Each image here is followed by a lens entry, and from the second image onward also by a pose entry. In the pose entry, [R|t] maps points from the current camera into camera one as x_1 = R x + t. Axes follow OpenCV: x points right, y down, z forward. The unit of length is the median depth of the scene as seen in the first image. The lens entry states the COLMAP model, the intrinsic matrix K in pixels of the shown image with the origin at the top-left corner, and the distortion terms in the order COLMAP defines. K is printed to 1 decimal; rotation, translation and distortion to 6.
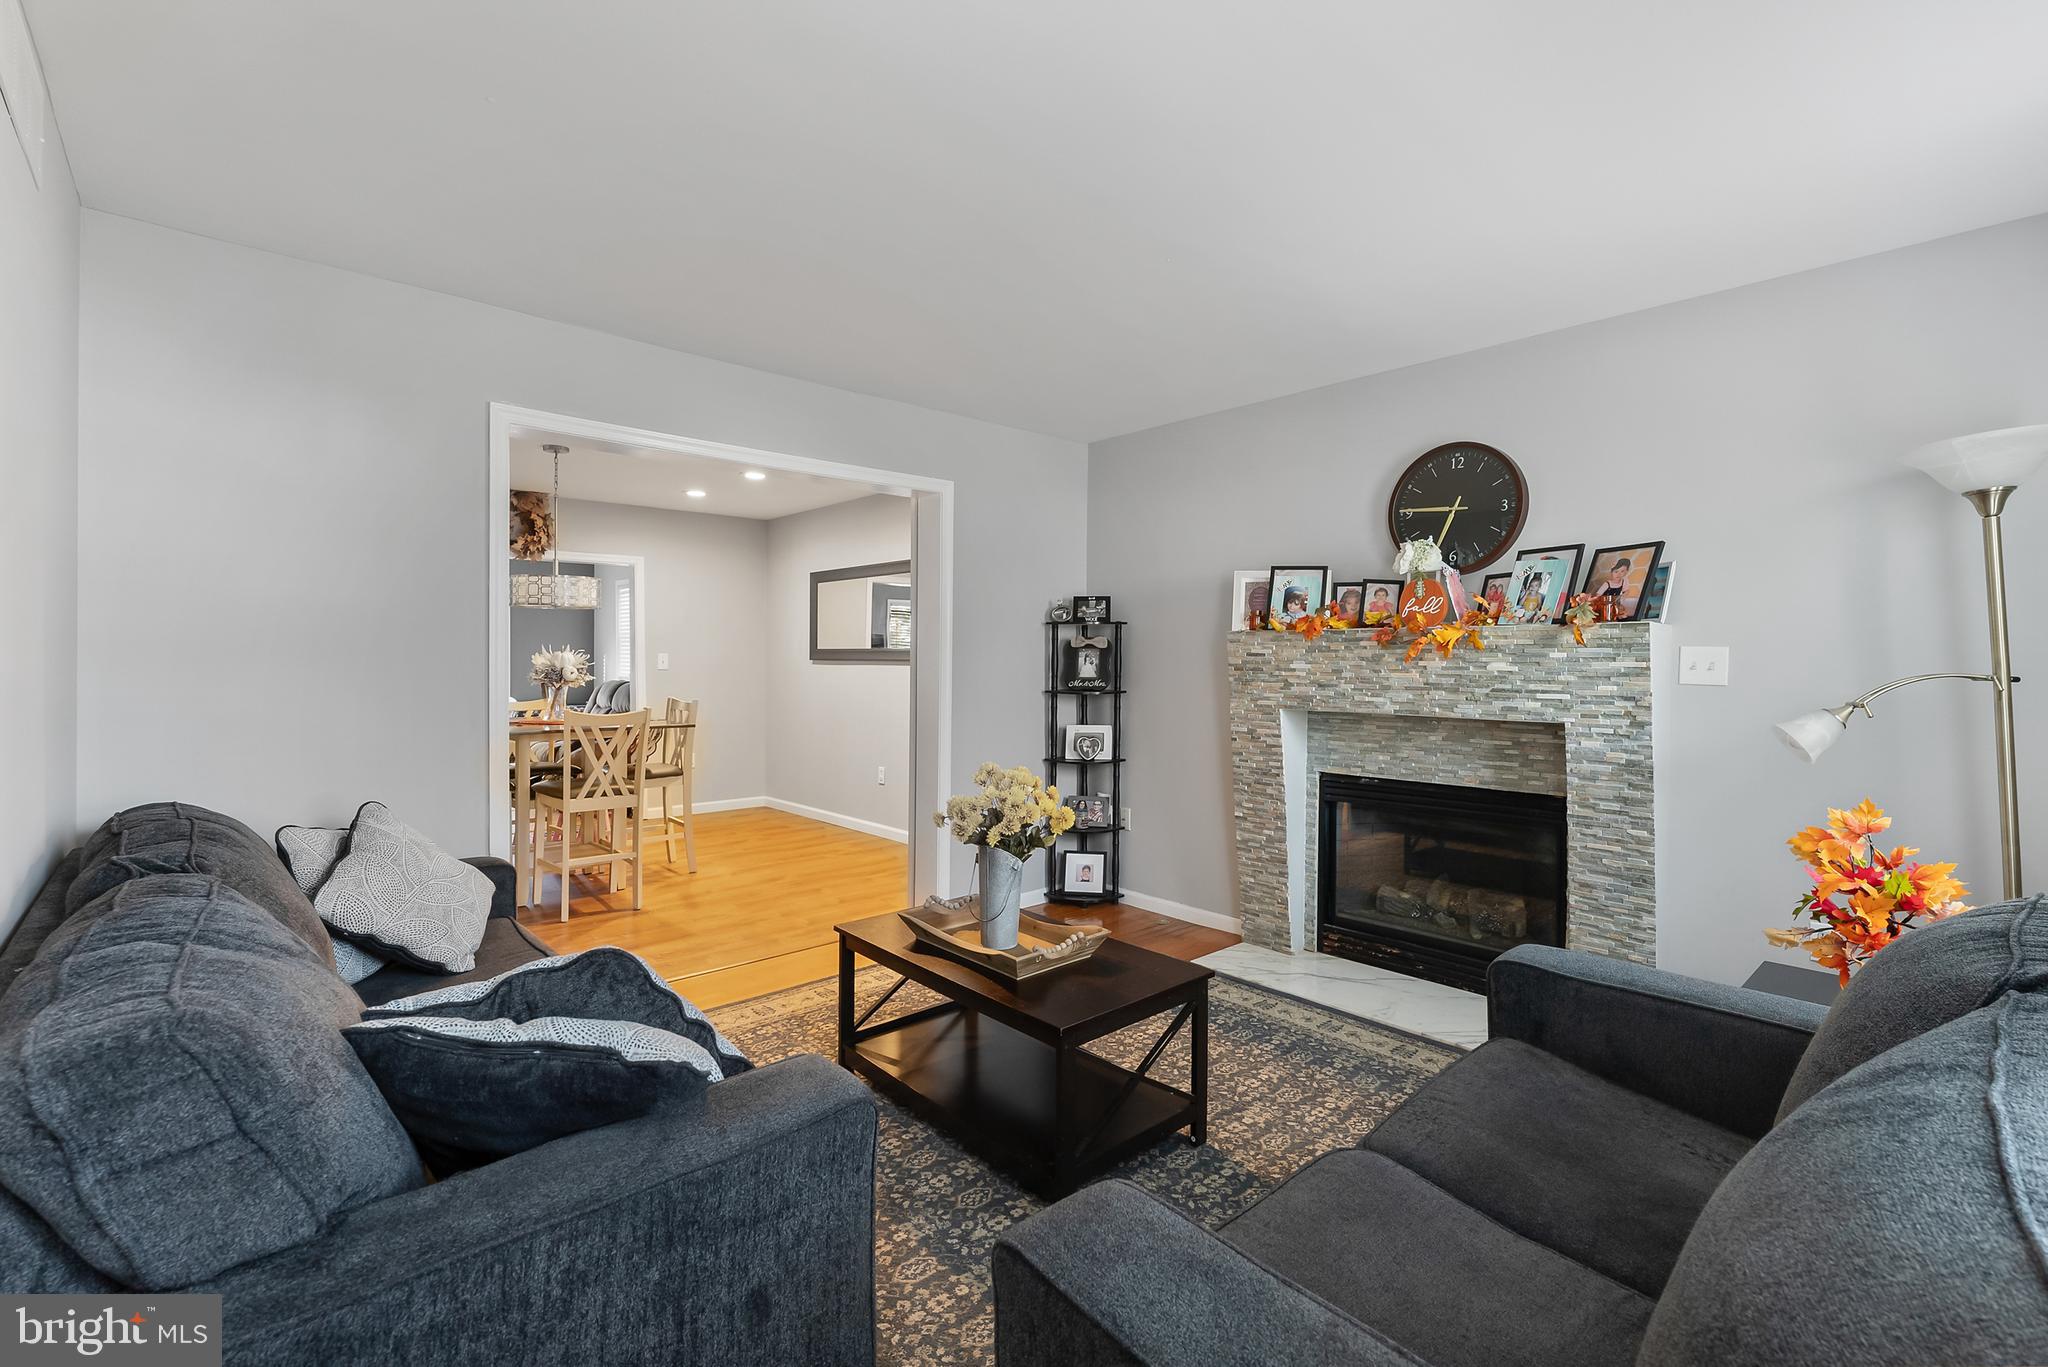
lens RADIAL K [[898.7, 0, 1019.3], [0, 898.7, 676.4], [0, 0, 1]] dist [-0.002712, 0.000686]
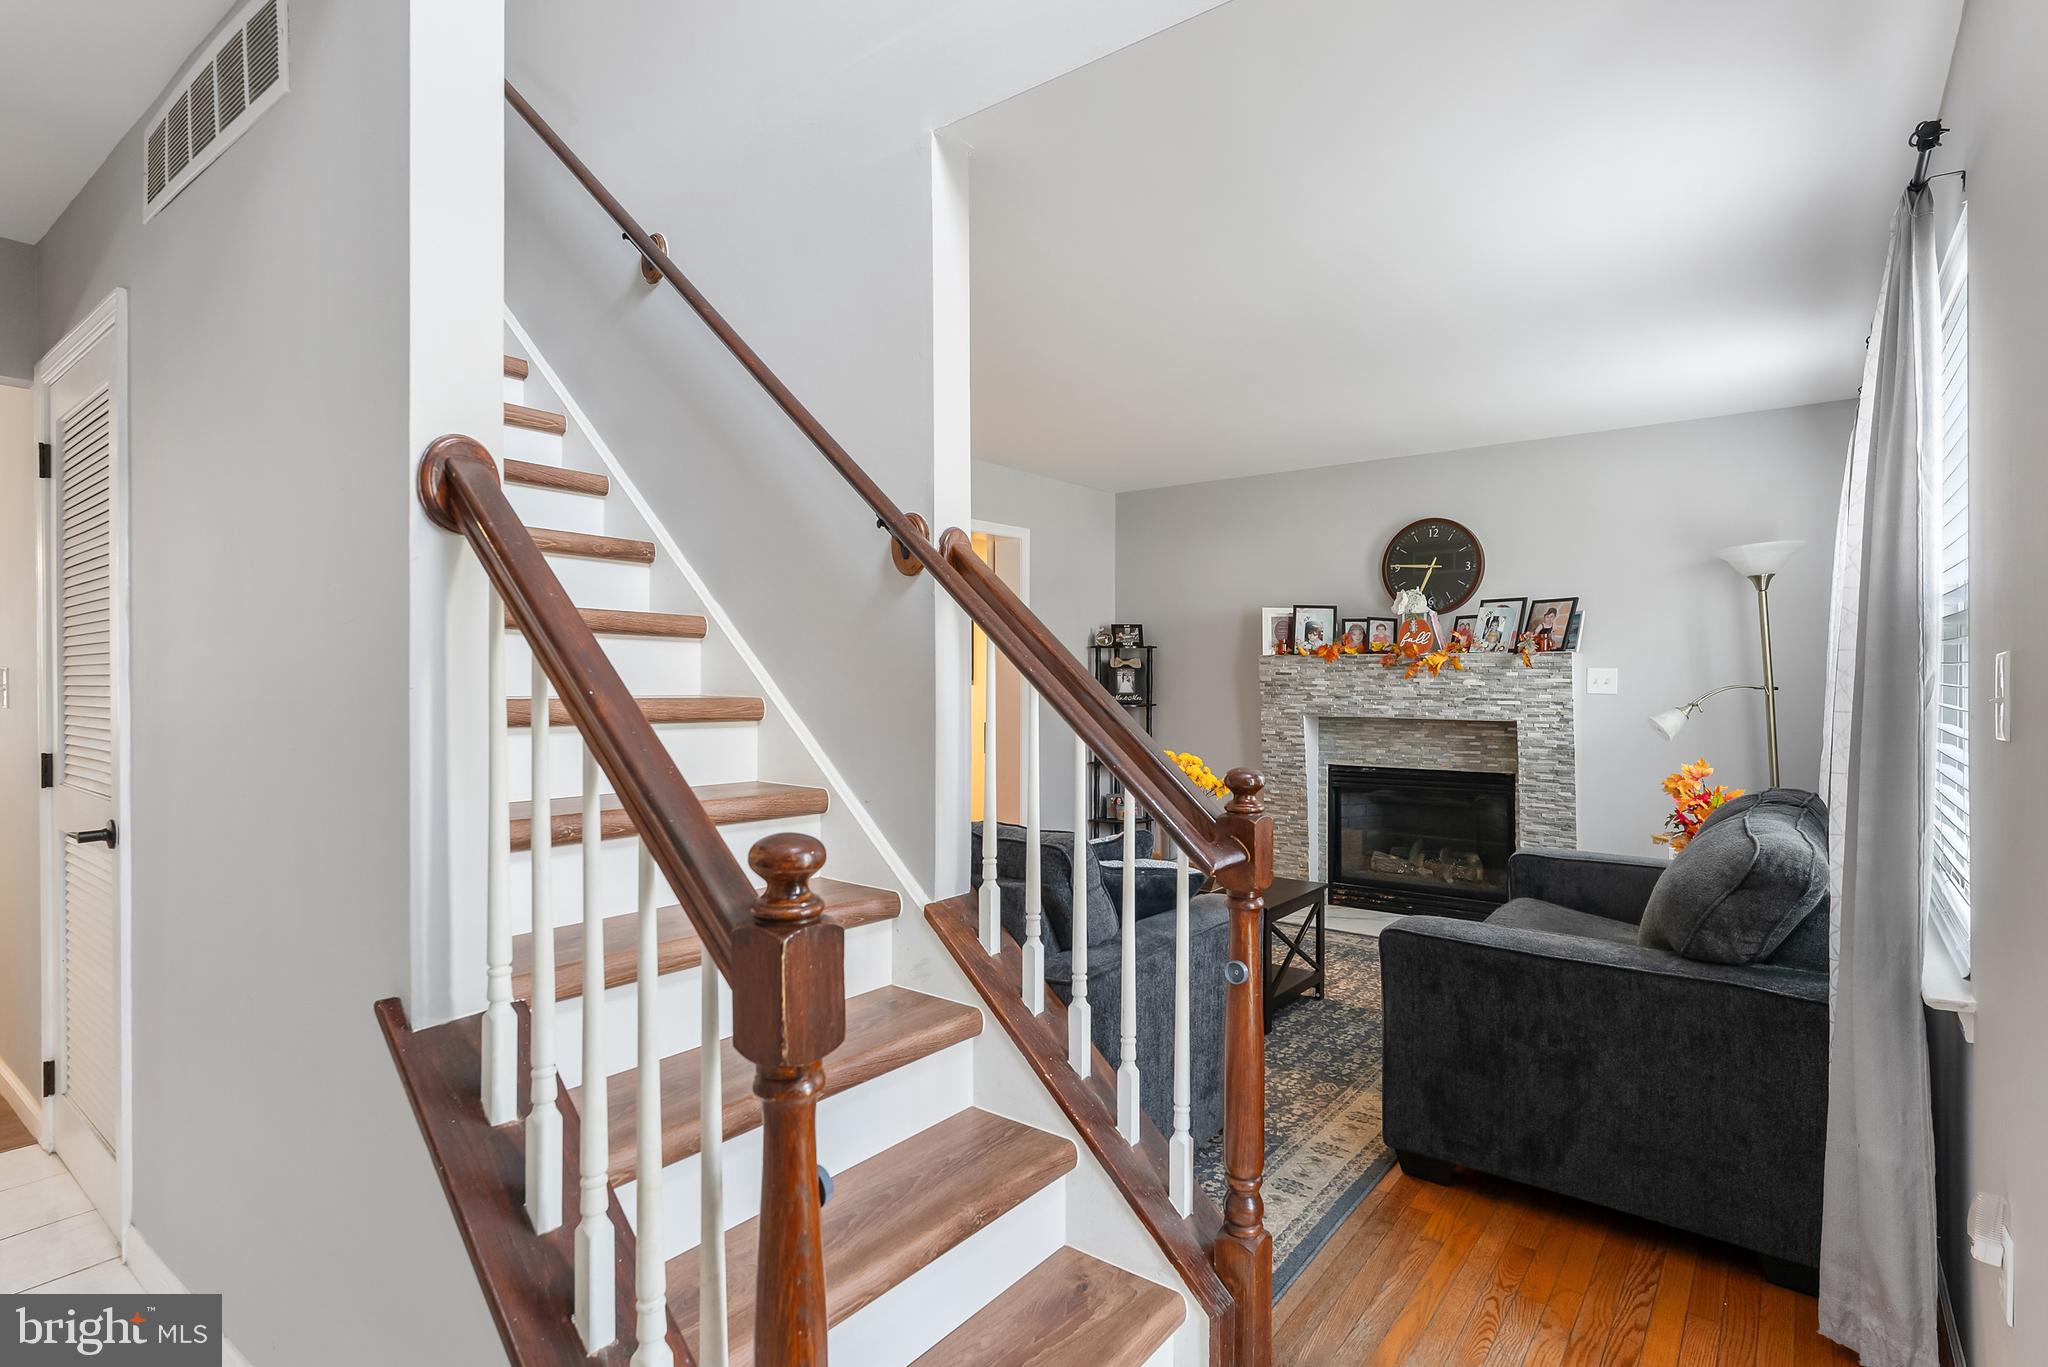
lens RADIAL K [[1030.2, 0, 1022.6], [0, 1030.2, 682.6], [0, 0, 1]] dist [0.002918, -0.000021]
pose [[0.982979, -0.002545, 0.183702, -0.427359], [0.005174, 0.999891, -0.013832, 0.008067], [-0.183647, 0.014547, 0.982885, -0.433518]]
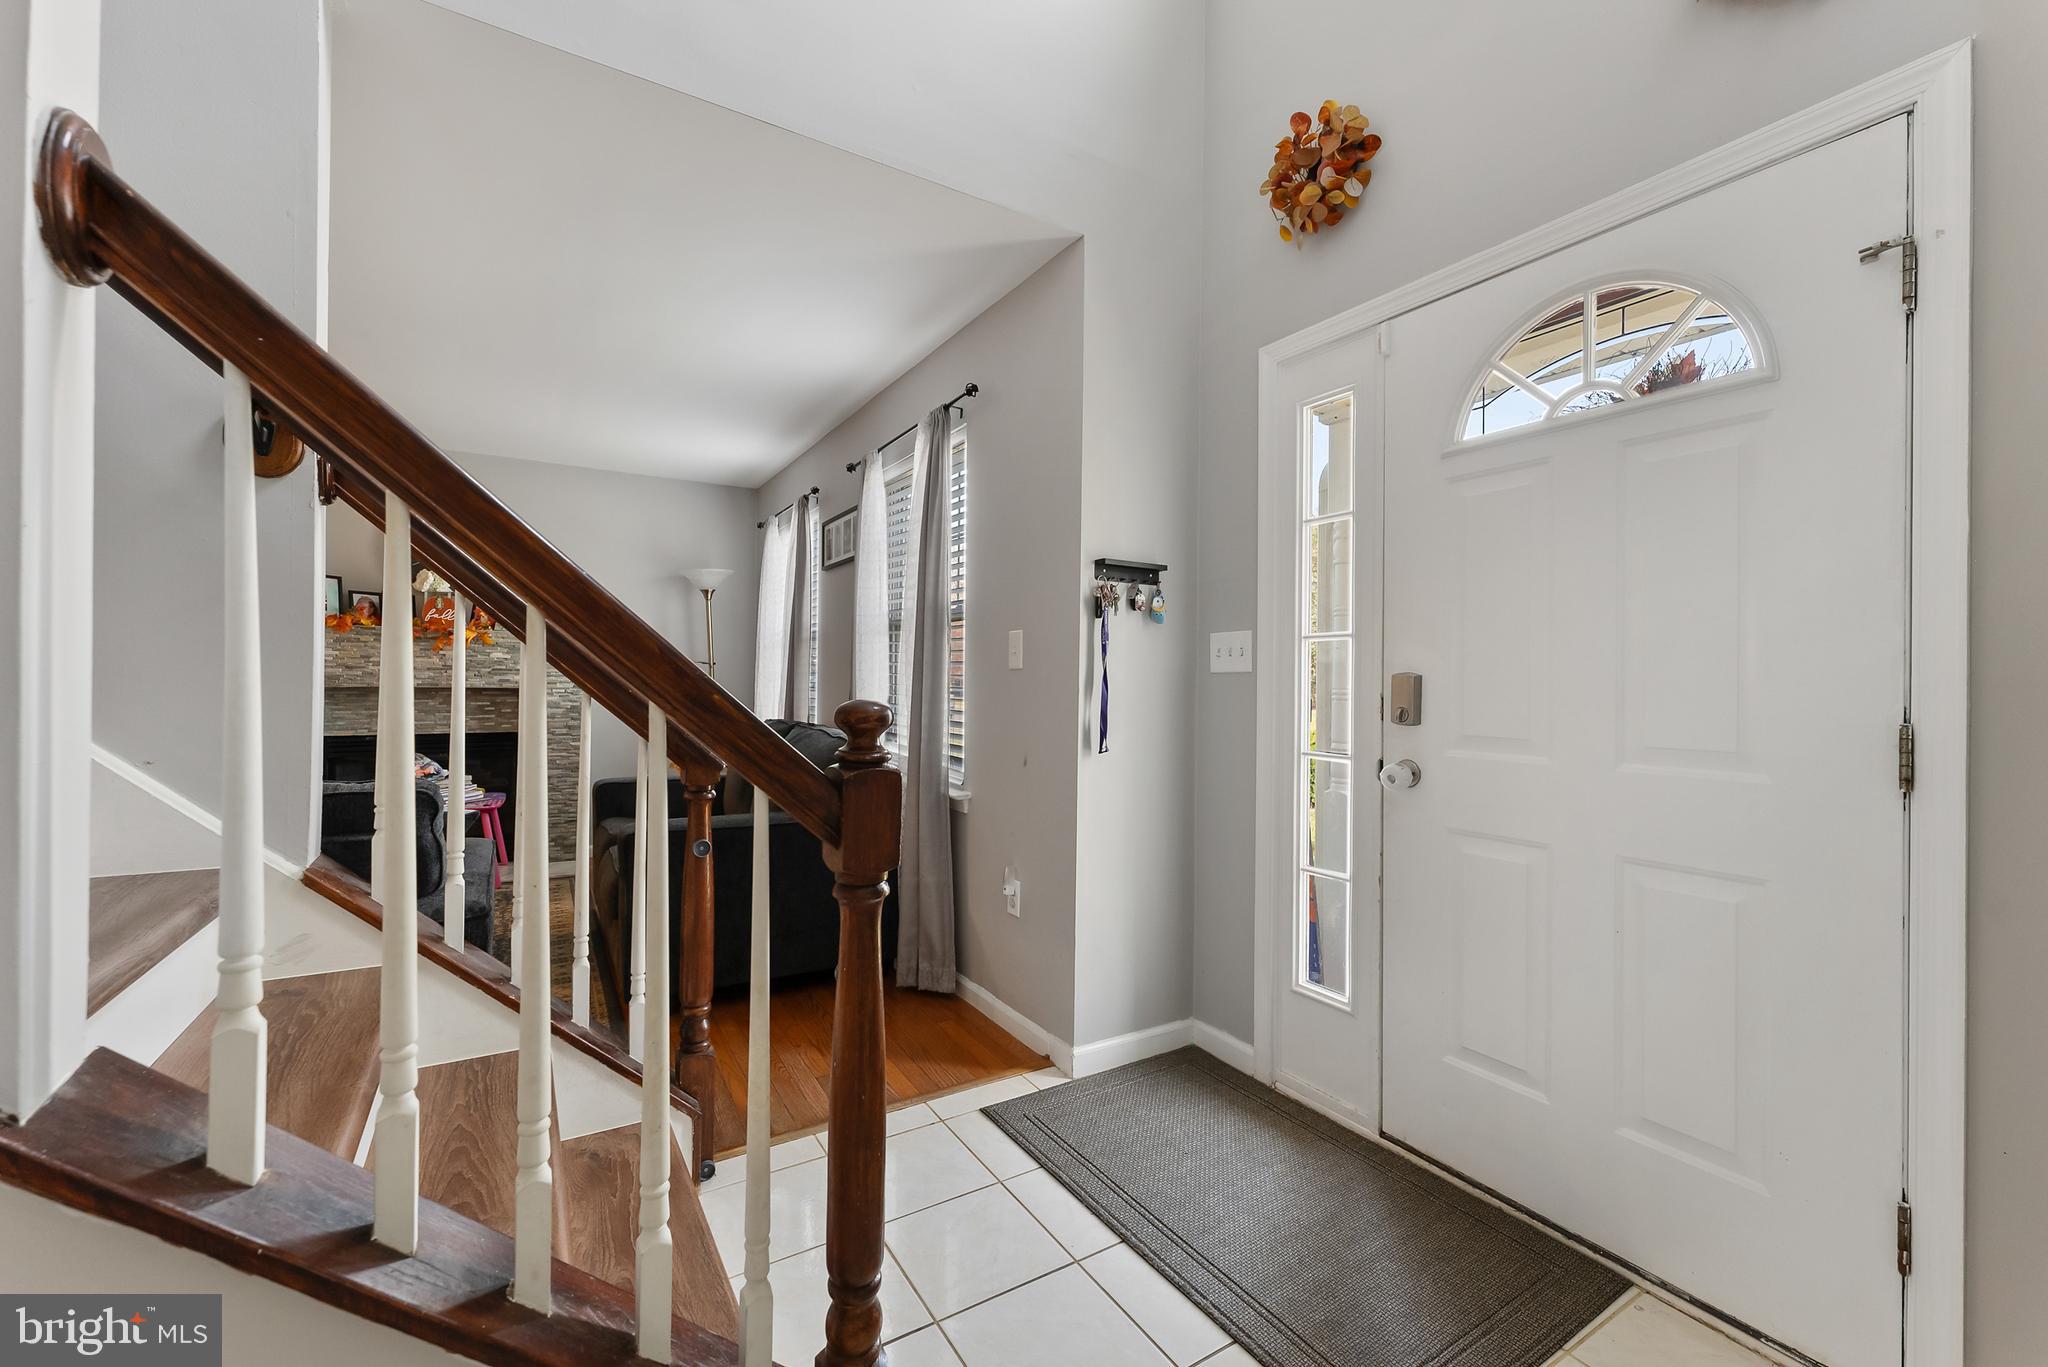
lens RADIAL K [[844.7, 0, 1029.8], [0, 844.7, 677.4], [0, 0, 1]] dist [0.003284, -0.001289]
pose [[0.184501, 0.003759, 0.982825, -0.767383], [0.008137, 0.999953, -0.005352, 0.043514], [-0.982799, 0.008985, 0.184461, -0.239657]]
